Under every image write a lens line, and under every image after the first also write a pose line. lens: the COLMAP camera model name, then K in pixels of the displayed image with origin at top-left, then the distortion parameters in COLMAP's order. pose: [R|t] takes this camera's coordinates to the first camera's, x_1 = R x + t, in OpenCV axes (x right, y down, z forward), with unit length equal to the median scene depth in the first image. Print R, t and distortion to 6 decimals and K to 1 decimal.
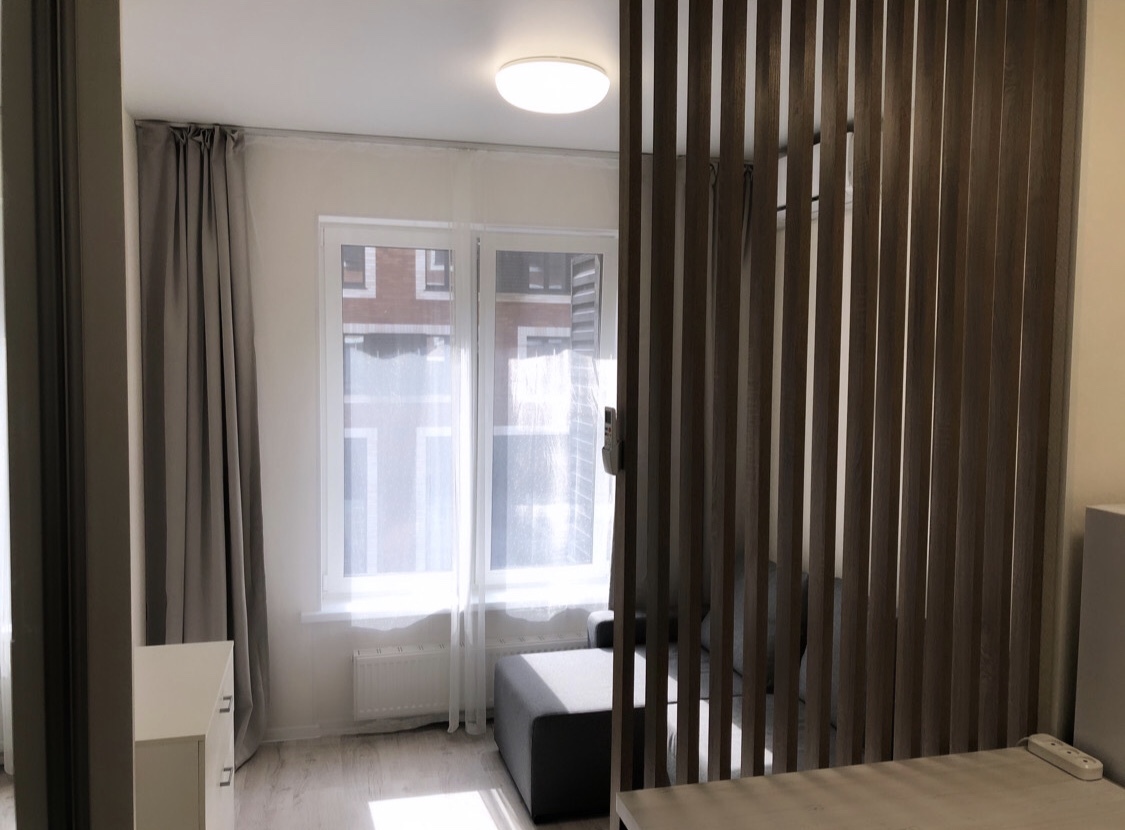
lens RADIAL K [[918.5, 0, 562.6], [0, 918.5, 410.6], [0, 0, 1]] dist [-0.003109, 0.003083]
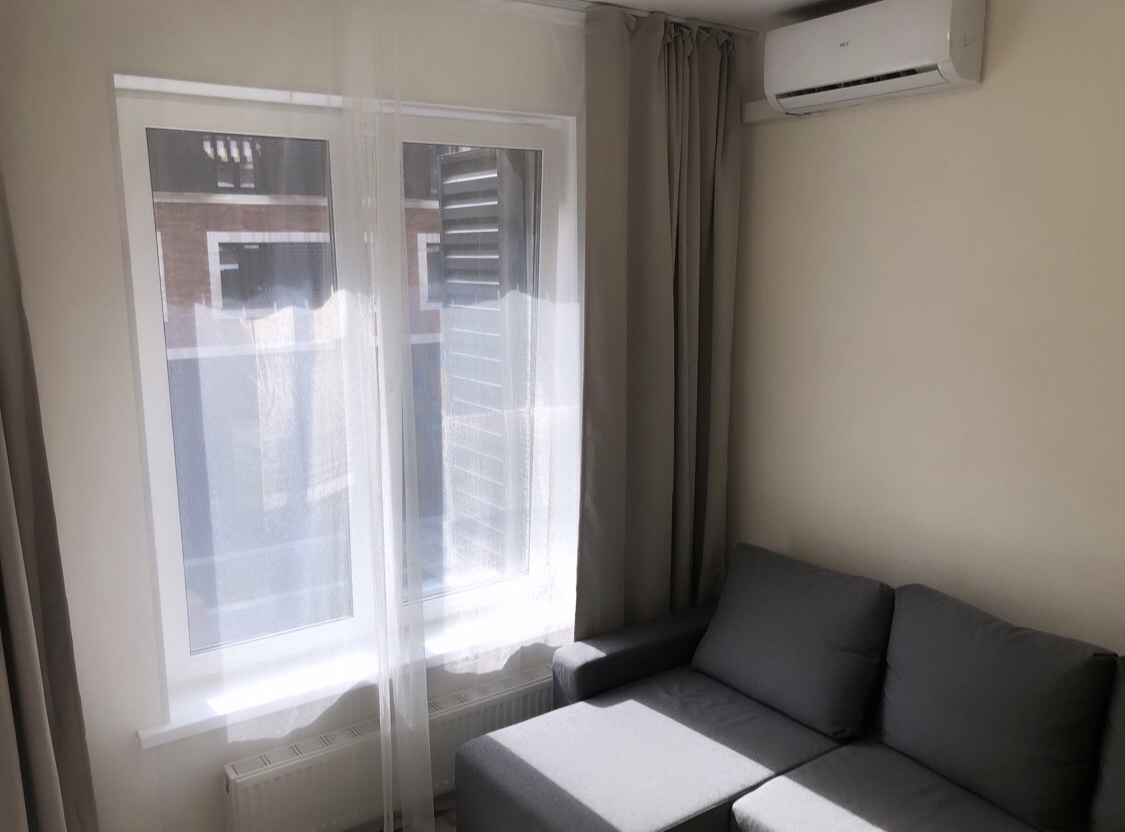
lens RADIAL K [[918.5, 0, 562.6], [0, 918.5, 411.6], [0, 0, 1]] dist [-0.003109, 0.003083]
pose [[0.940205, -0.075494, 0.332136, -0.254034], [0.038984, 0.992571, 0.115252, -0.071432], [-0.338369, -0.095412, 0.936164, 0.421190]]
